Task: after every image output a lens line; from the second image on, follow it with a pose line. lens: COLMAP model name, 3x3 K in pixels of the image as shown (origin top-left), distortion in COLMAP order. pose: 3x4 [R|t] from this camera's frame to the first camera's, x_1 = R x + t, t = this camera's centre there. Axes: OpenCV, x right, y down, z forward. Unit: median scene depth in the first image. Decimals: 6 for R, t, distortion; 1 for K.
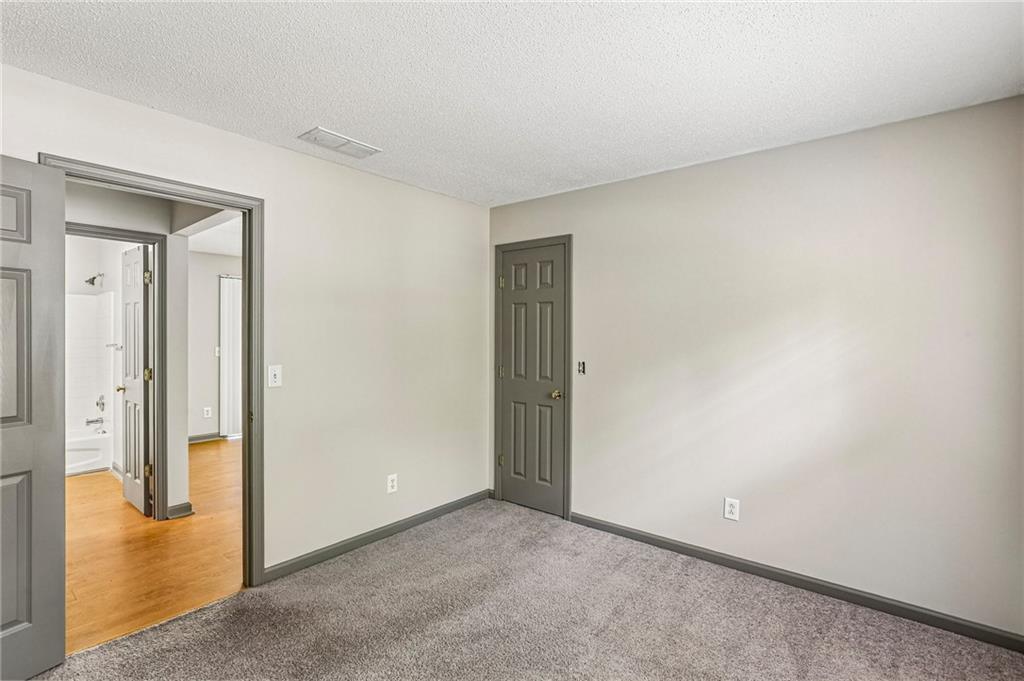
lens RADIAL K [[479.8, 0, 512.5], [0, 479.8, 337.1], [0, 0, 1]] dist [-0.037573, 0.014867]
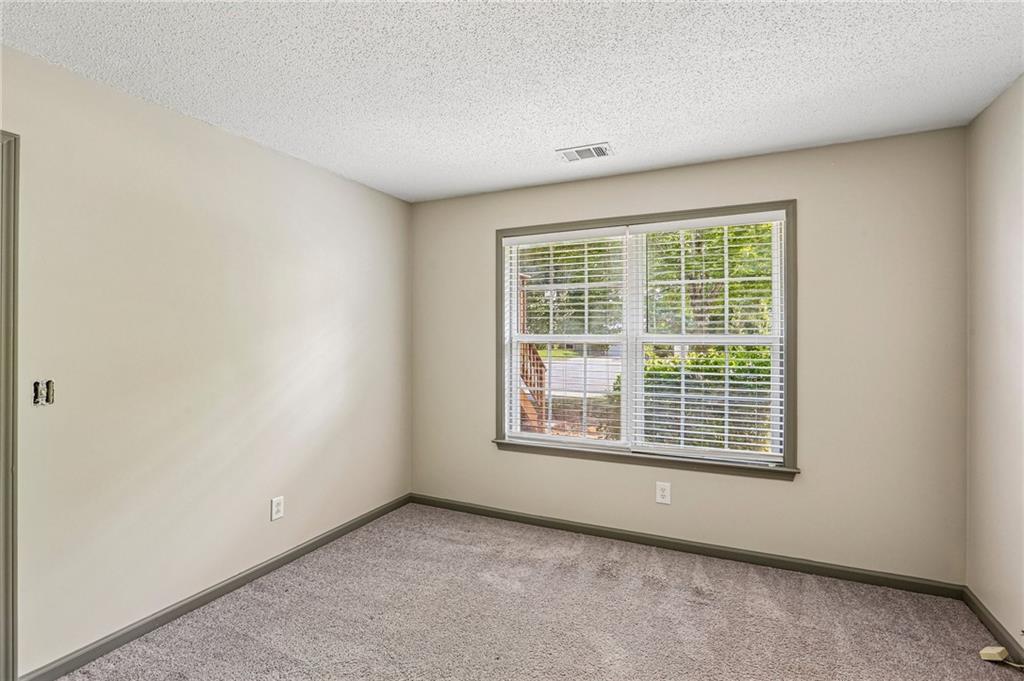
lens RADIAL K [[484.9, 0, 519.1], [0, 484.9, 340.0], [0, 0, 1]] dist [-0.036986, 0.024351]
pose [[-0.245573, -0.017174, 0.969226, -0.584300], [0.002918, 0.999825, 0.018455, -0.003605], [-0.969374, 0.007361, -0.245480, 0.709349]]
